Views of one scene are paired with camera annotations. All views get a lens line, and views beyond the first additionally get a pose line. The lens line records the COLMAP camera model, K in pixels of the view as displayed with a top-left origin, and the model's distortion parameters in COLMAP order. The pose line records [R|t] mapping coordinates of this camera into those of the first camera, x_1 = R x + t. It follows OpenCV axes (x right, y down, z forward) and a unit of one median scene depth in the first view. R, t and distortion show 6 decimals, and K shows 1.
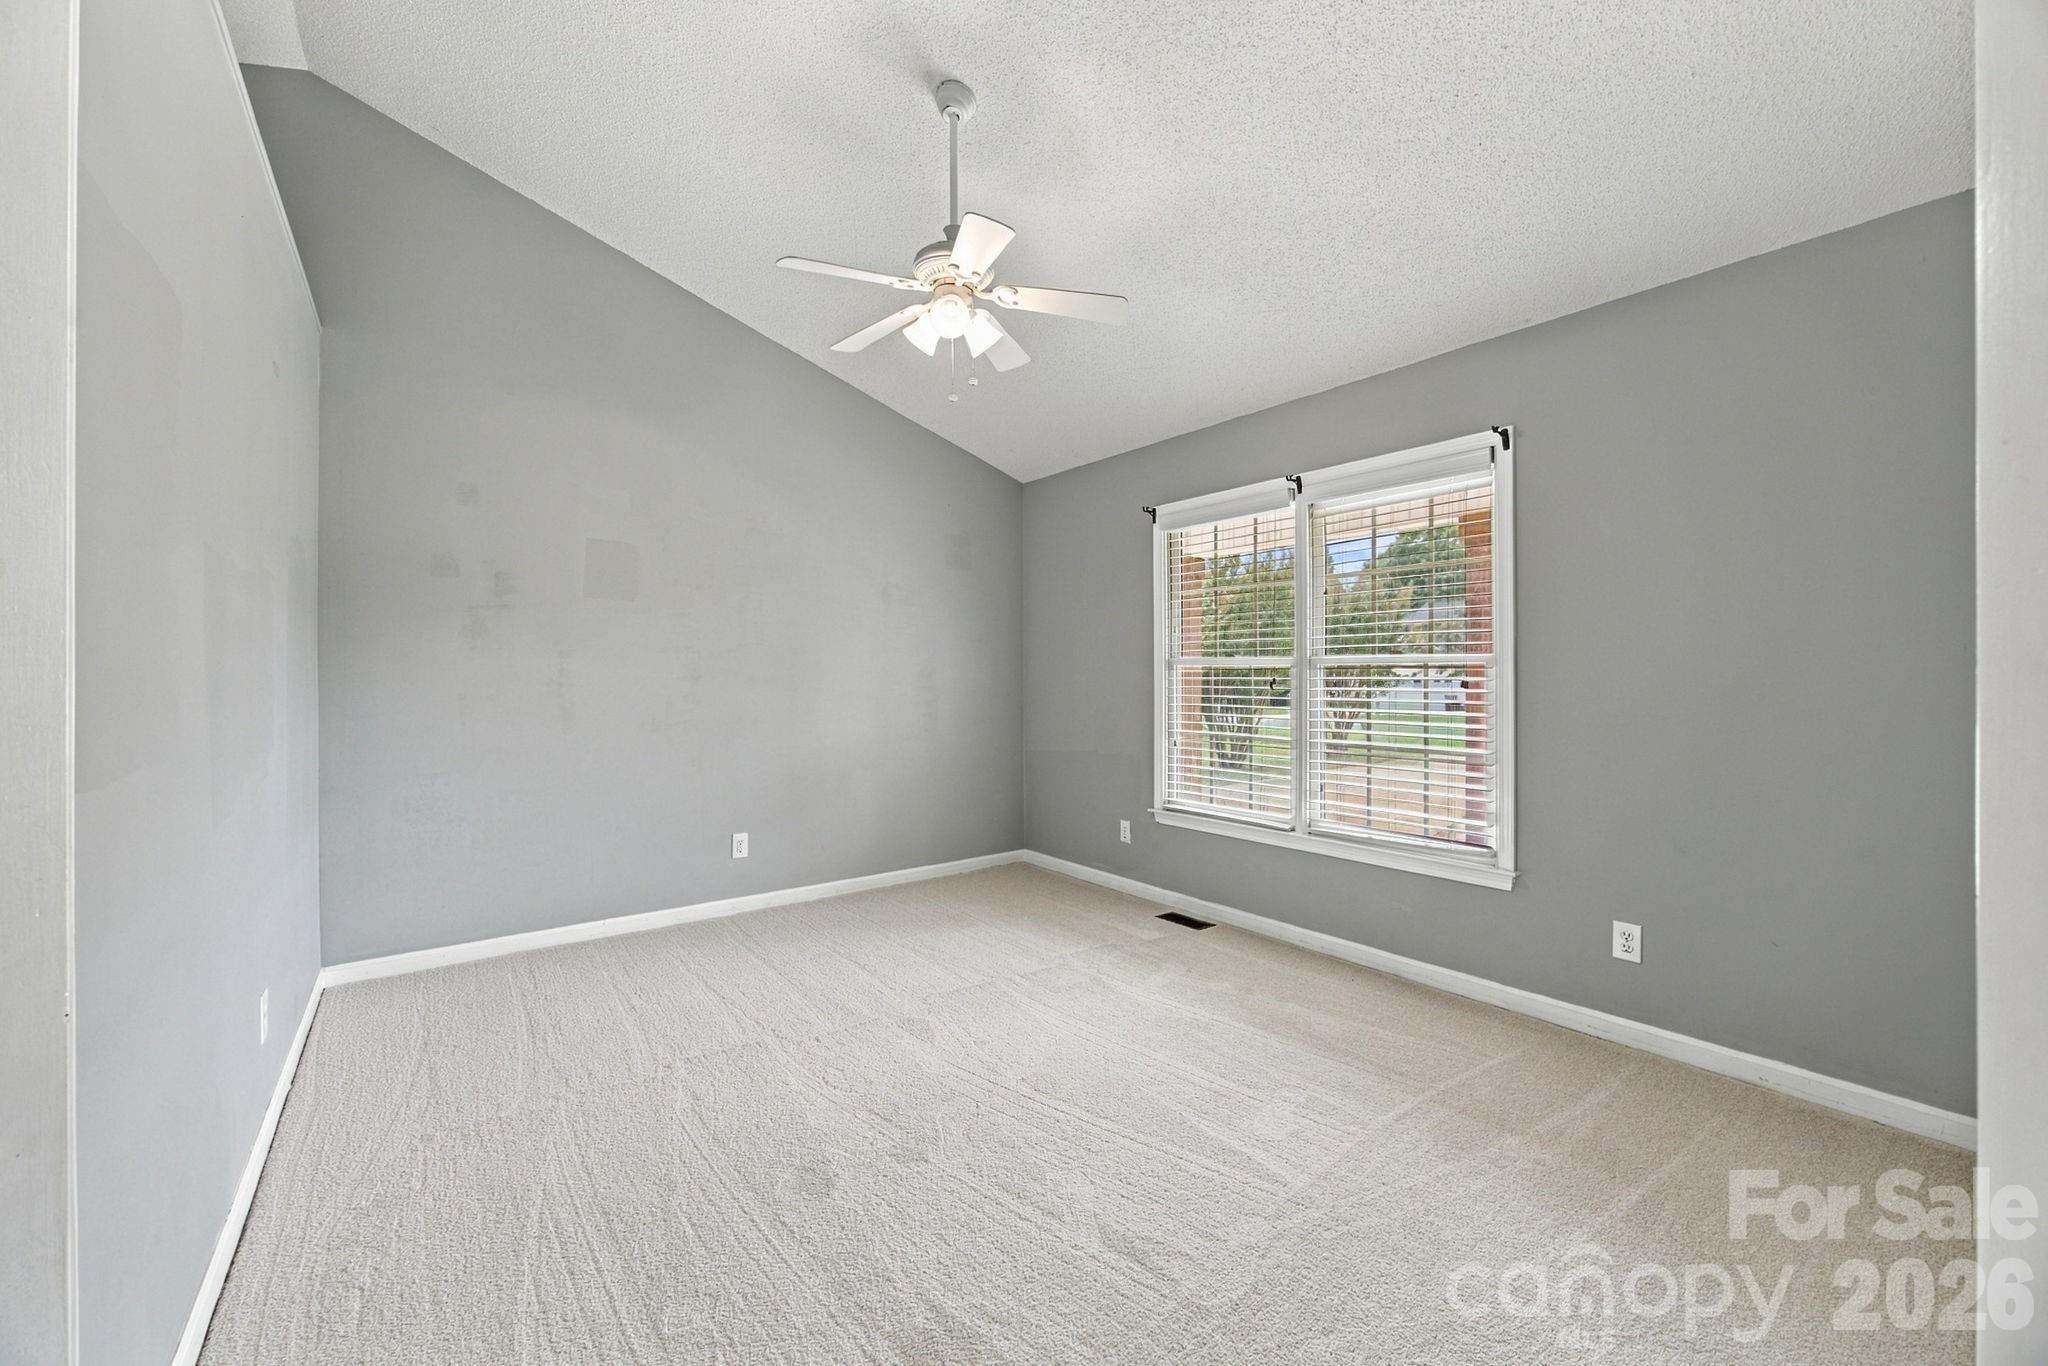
lens RADIAL K [[791.0, 0, 1024.0], [0, 791.0, 683.0], [0, 0, 1]] dist [-0.000003, -0.000084]
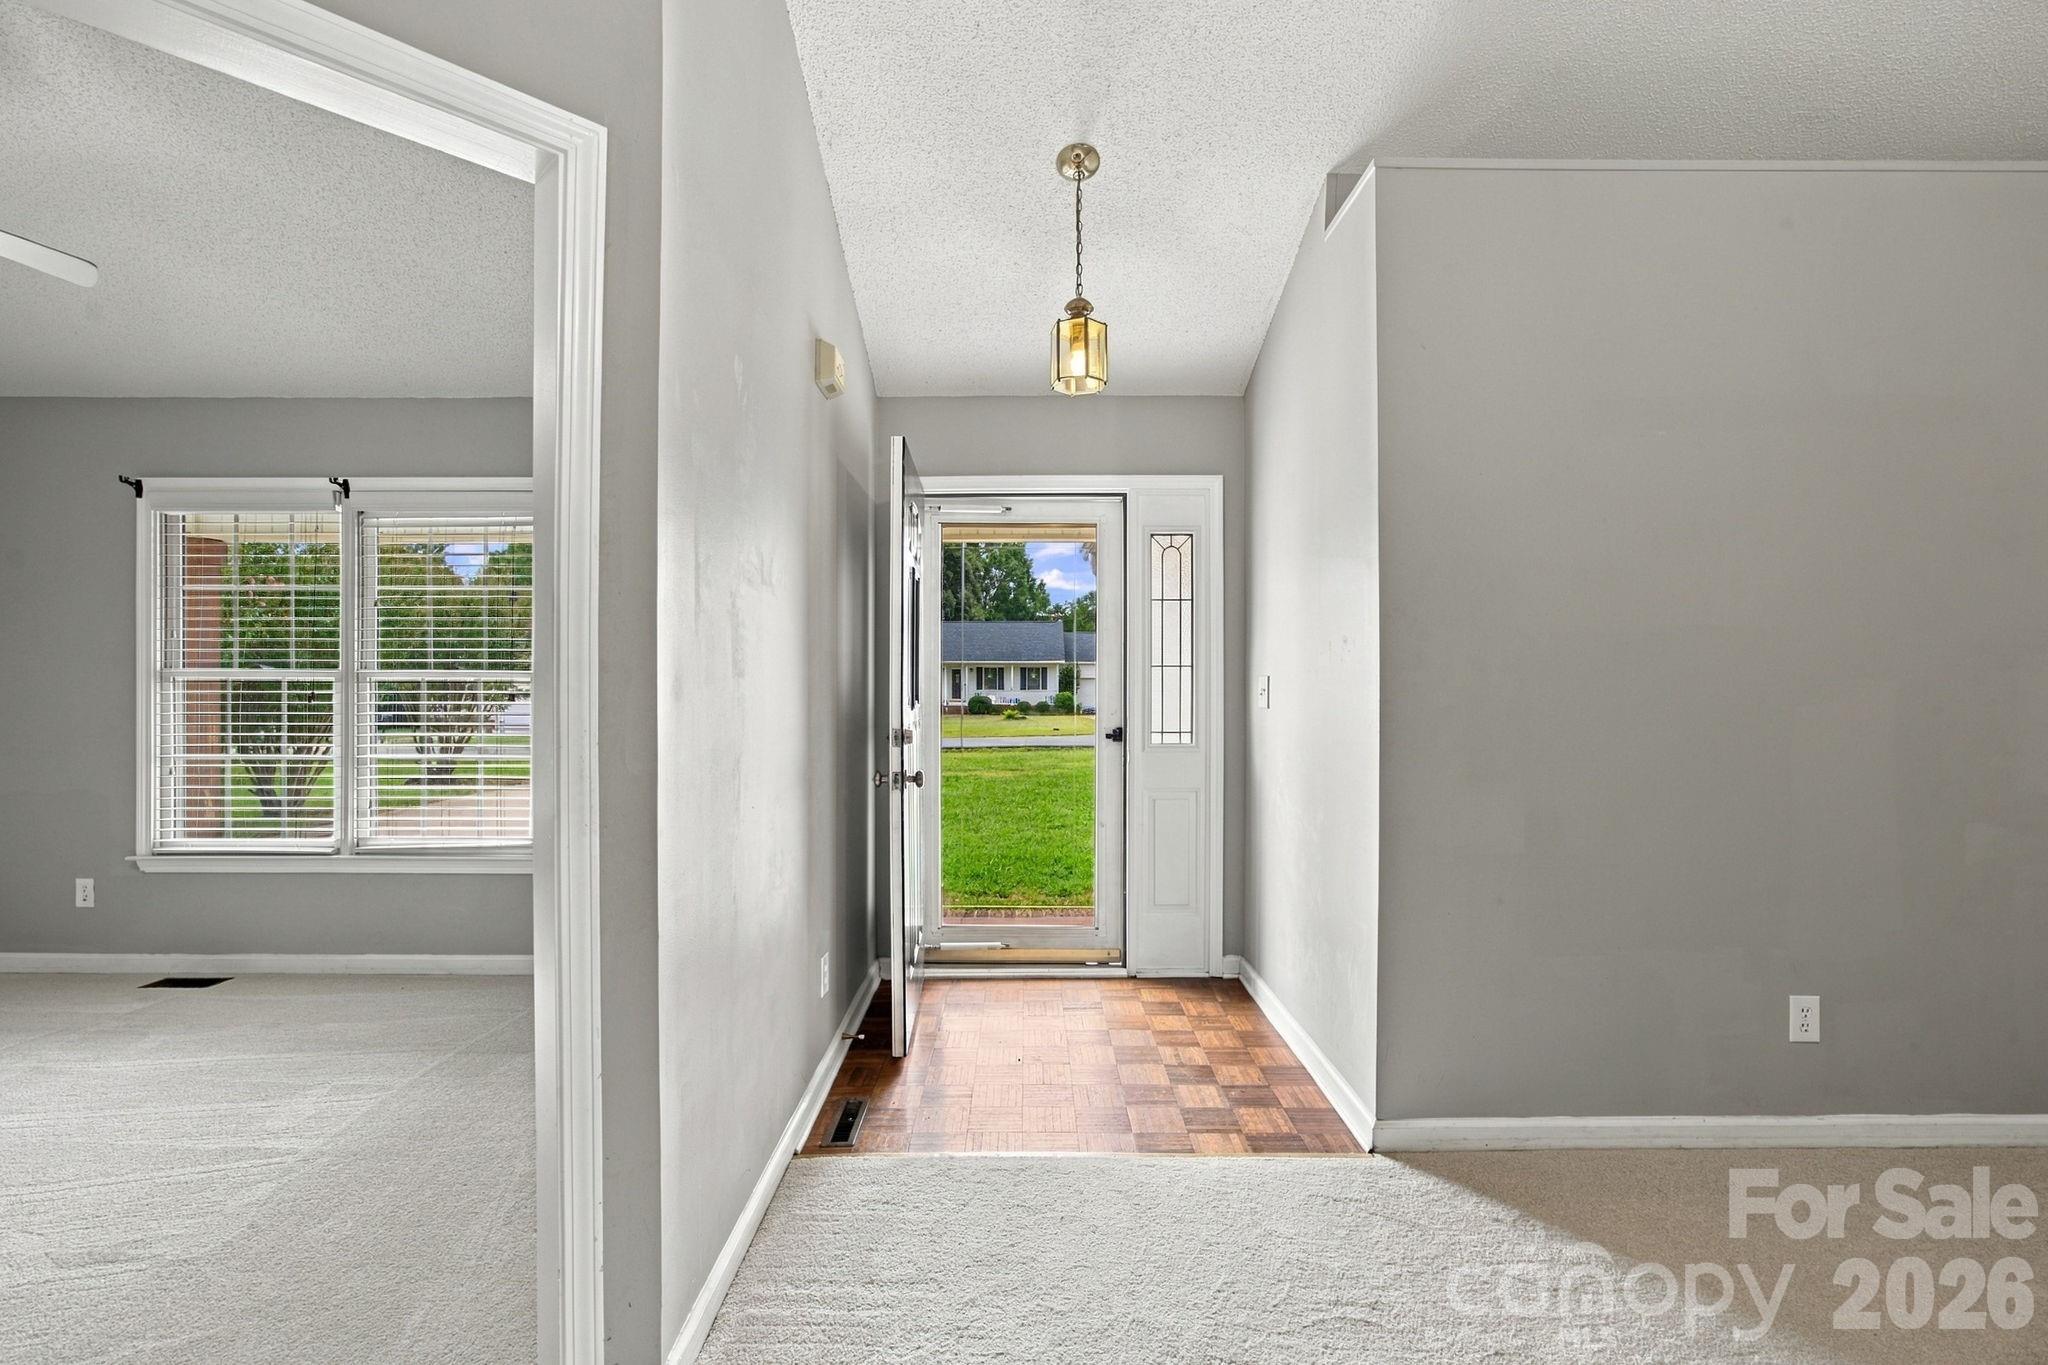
lens RADIAL K [[917.9, 0, 1023.8], [0, 917.9, 693.7], [0, 0, 1]] dist [-0.001283, -0.001351]
pose [[0.599724, 0.004160, 0.800196, -0.045494], [0.003471, 0.999964, -0.007800, 0.007226], [-0.800199, 0.007456, 0.599688, -0.314631]]
